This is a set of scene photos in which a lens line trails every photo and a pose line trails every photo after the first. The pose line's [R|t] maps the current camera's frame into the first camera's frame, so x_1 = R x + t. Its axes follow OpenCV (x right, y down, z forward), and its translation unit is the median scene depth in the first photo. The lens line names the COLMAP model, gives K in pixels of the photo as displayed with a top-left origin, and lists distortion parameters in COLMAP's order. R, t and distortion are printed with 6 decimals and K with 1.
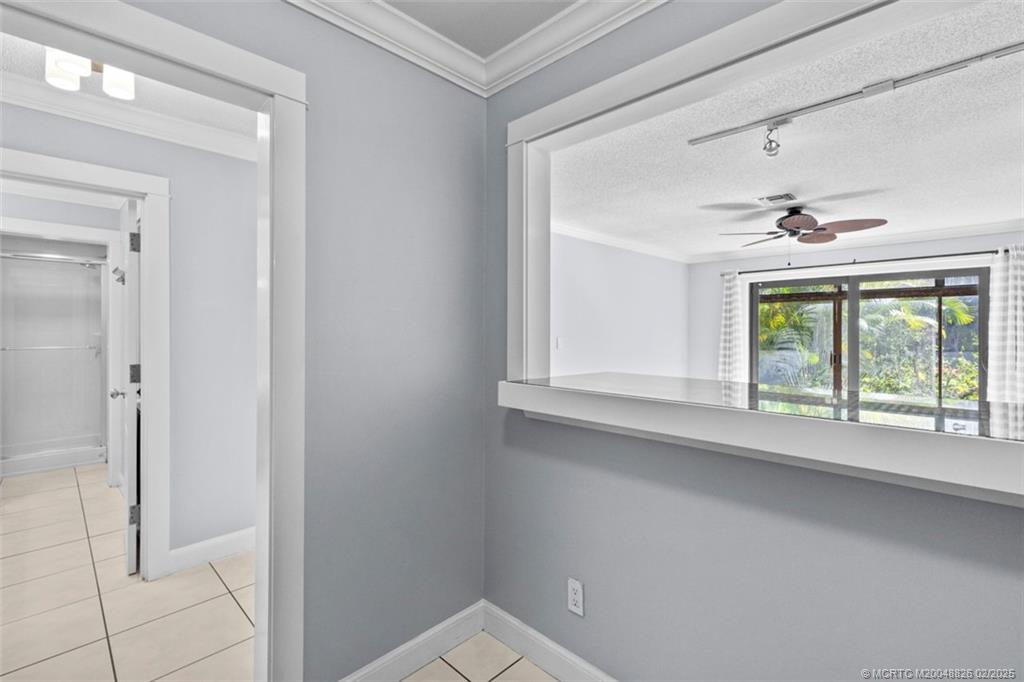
lens RADIAL K [[457.1, 0, 512.0], [0, 457.1, 323.7], [0, 0, 1]] dist [0.001685, -0.000161]
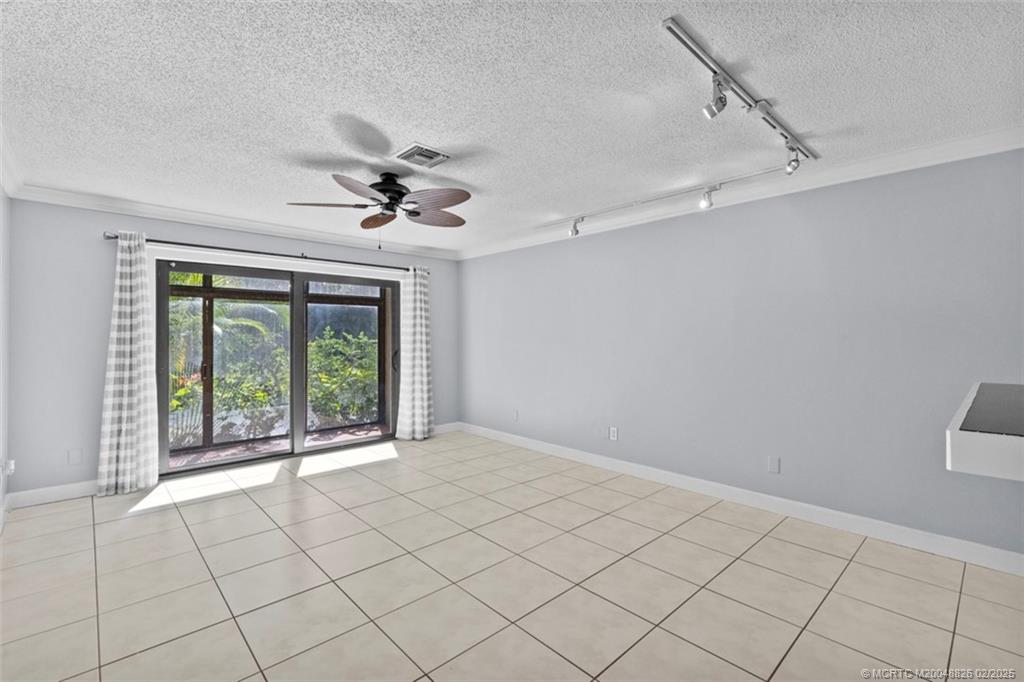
lens RADIAL K [[457.1, 0, 514.9], [0, 457.1, 337.4], [0, 0, 1]] dist [0.001685, -0.000161]
pose [[0.029974, -0.006963, 0.999526, -0.086785], [-0.014711, 0.999864, 0.007407, 0.004575], [-0.999442, -0.014927, 0.029868, 0.499269]]
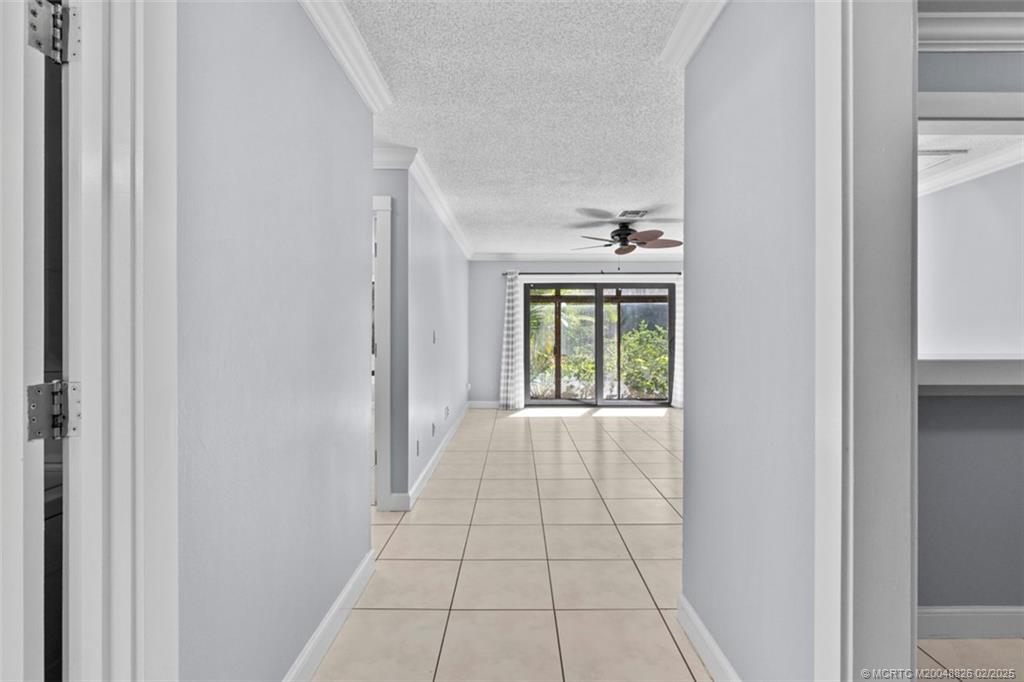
lens RADIAL K [[471.3, 0, 511.5], [0, 471.3, 331.3], [0, 0, 1]] dist [-0.014369, -0.000323]
pose [[0.717787, -0.003011, 0.696256, -0.302888], [-0.008689, 0.999874, 0.013281, 0.012221], [-0.696209, -0.015583, 0.717670, 0.199660]]
